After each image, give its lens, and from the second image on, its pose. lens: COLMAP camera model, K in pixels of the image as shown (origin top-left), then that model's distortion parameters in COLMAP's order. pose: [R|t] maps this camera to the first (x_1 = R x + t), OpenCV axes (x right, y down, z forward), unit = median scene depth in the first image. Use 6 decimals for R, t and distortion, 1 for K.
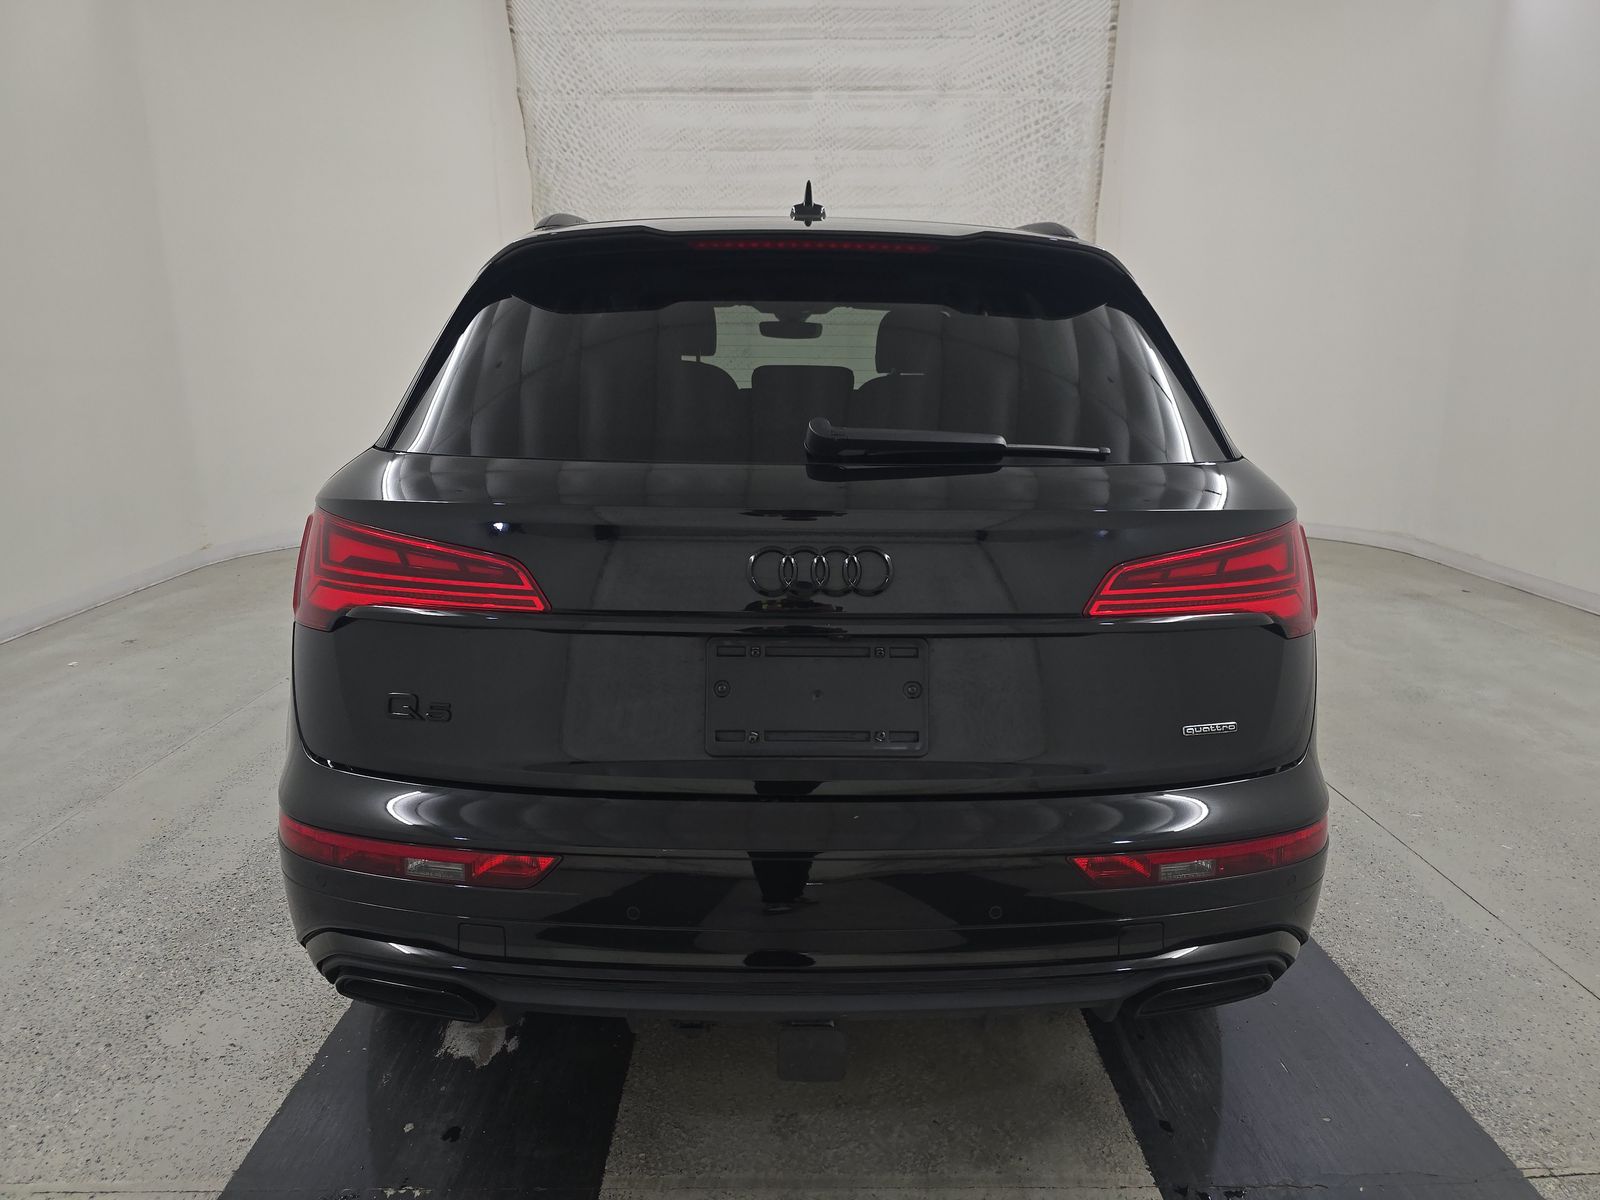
lens RADIAL K [[1068.6, 0, 801.7], [0, 1068.6, 604.6], [0, 0, 1]] dist [0.017400, -0.022078]
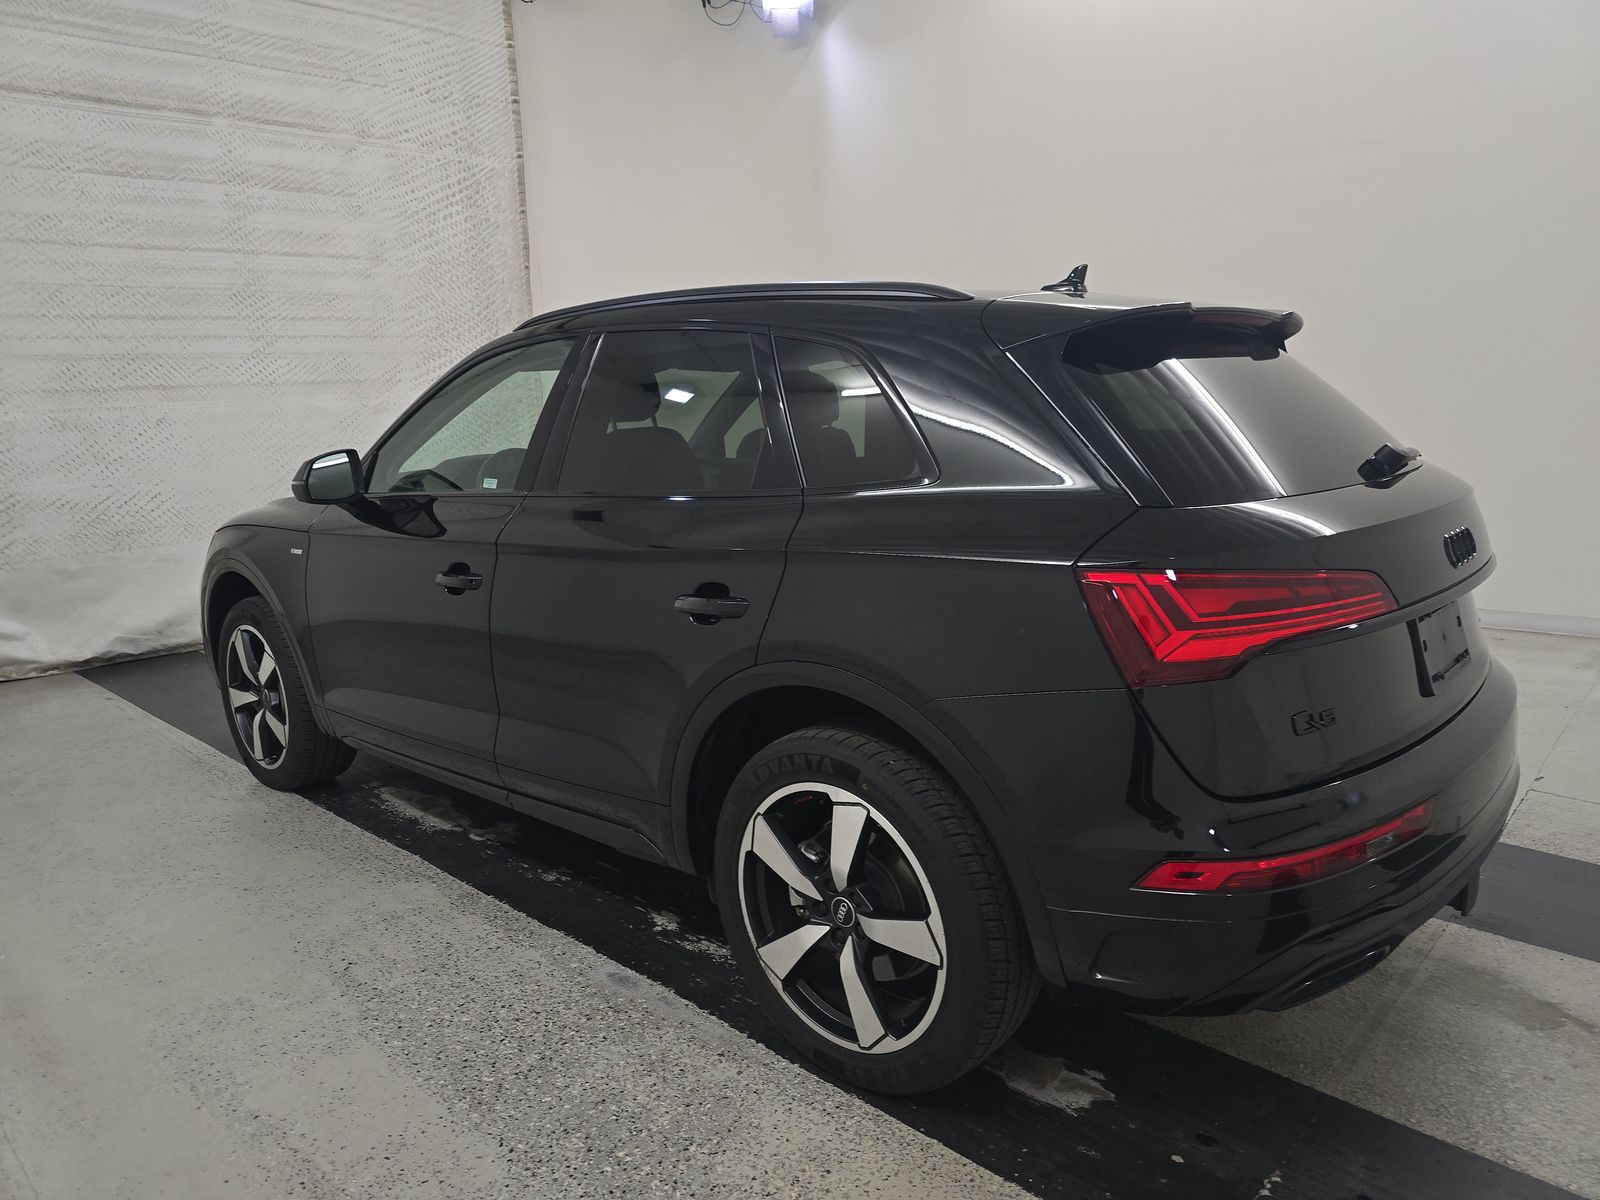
lens RADIAL K [[1068.6, 0, 806.5], [0, 1068.6, 600.1], [0, 0, 1]] dist [0.017400, -0.022078]
pose [[0.693546, -0.163542, 0.701604, -0.320239], [0.202535, 0.978876, 0.027965, -0.033587], [-0.691357, 0.122704, 0.712018, 0.118412]]
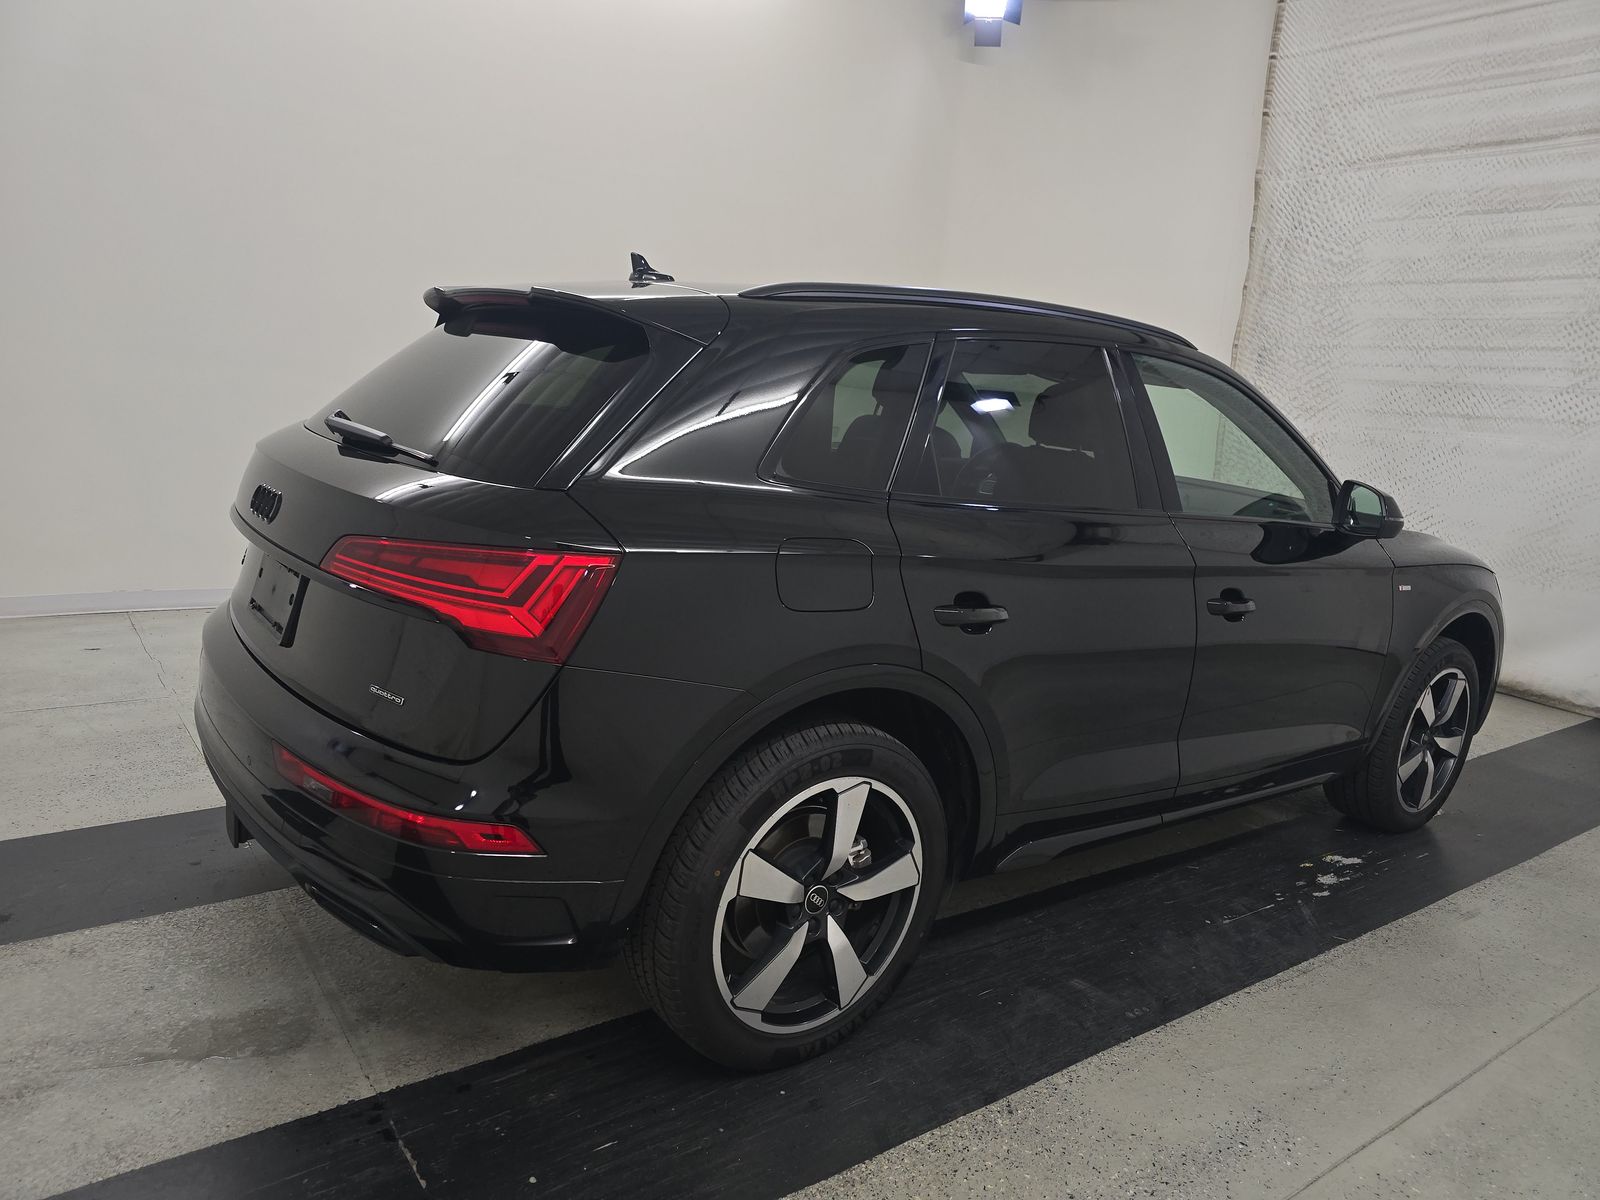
lens RADIAL K [[1068.6, 0, 799.6], [0, 1068.6, 598.4], [0, 0, 1]] dist [0.017400, -0.022078]
pose [[0.589898, 0.199849, -0.782356, 0.335486], [-0.265652, 0.962986, 0.045688, -0.032663], [0.762528, 0.180883, 0.621154, 0.131372]]
